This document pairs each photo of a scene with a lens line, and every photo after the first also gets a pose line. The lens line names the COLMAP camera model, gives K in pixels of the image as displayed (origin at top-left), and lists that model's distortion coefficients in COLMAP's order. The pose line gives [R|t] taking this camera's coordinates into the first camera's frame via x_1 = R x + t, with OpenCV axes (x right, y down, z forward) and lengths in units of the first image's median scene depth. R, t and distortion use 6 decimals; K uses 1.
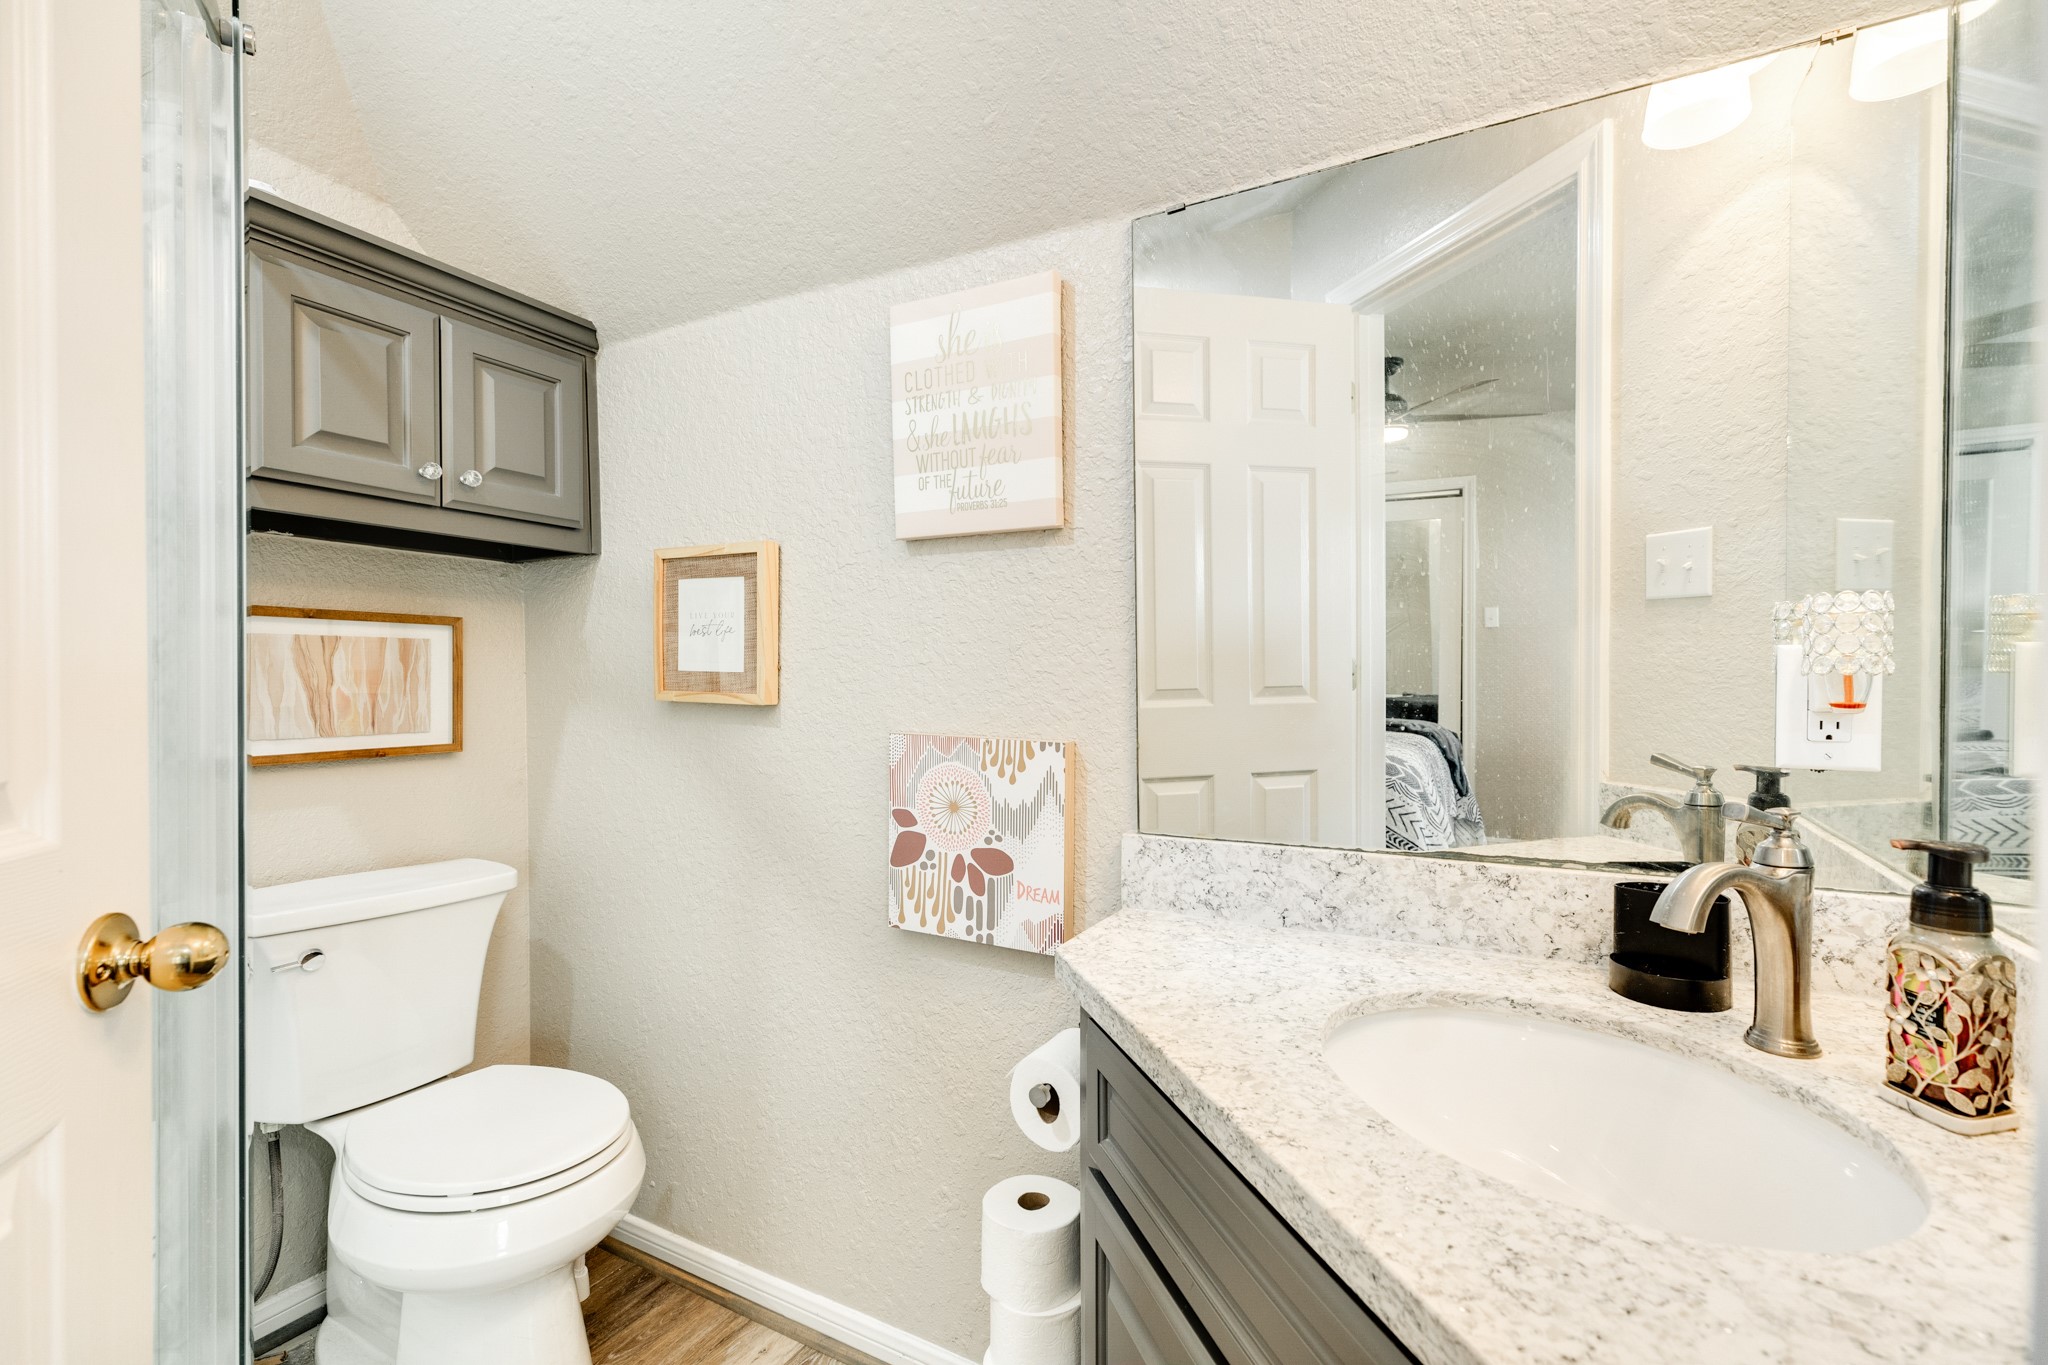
lens RADIAL K [[906.1, 0, 1024.0], [0, 906.1, 682.5], [0, 0, 1]] dist [0.002896, 0.000508]
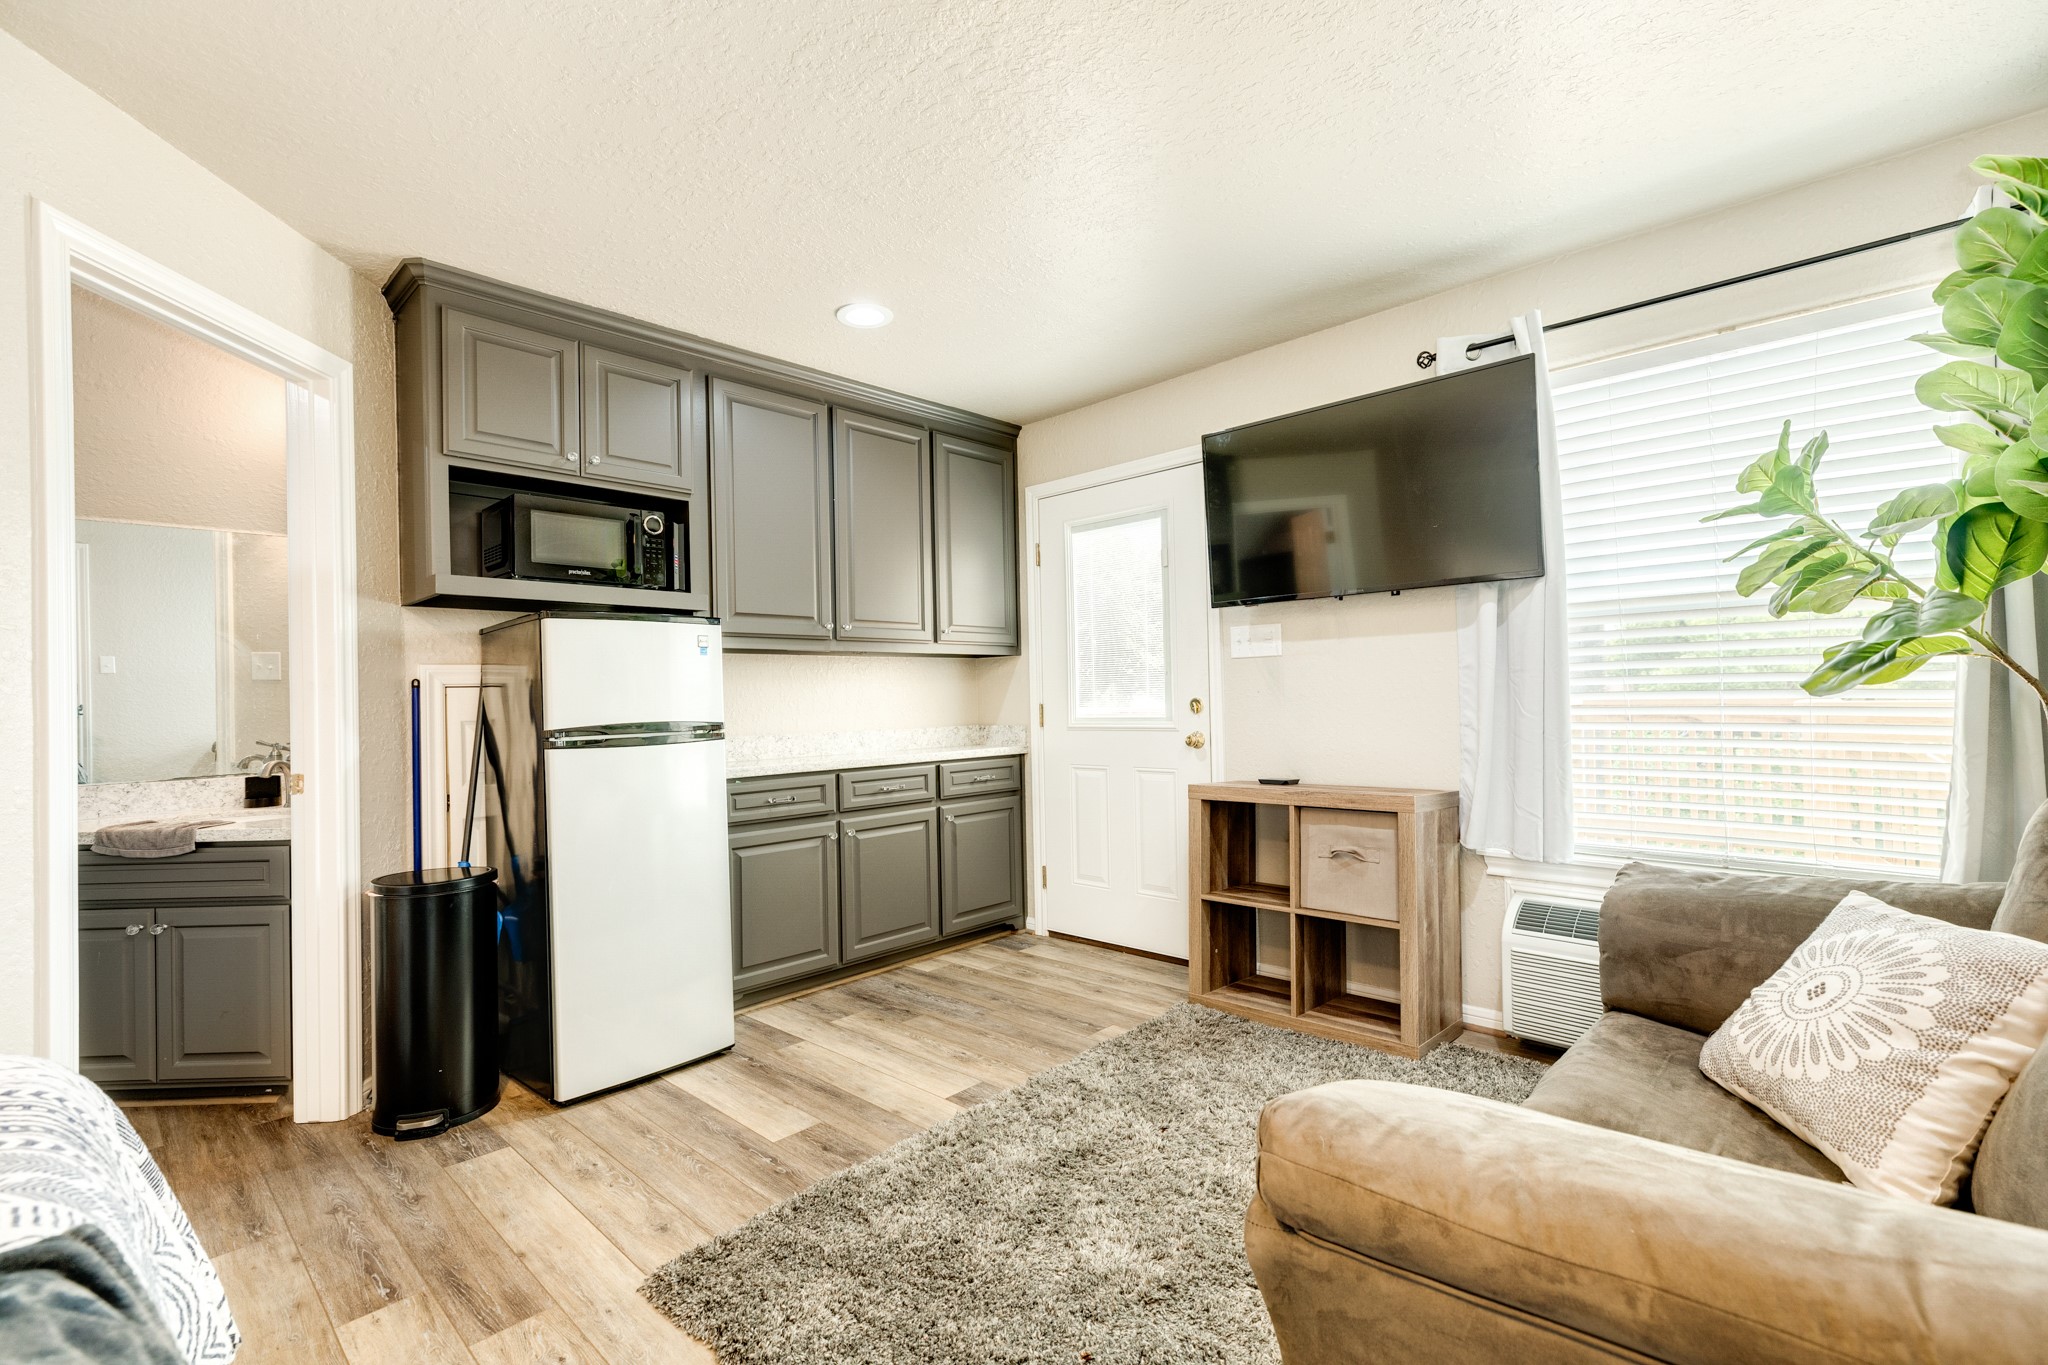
lens RADIAL K [[906.1, 0, 1024.0], [0, 906.1, 682.5], [0, 0, 1]] dist [0.002896, 0.000508]
pose [[0.257939, 0.006905, 0.966137, -1.614135], [0.026380, 0.999551, -0.014187, 0.000006], [-0.965801, 0.029146, 0.257641, -2.312554]]
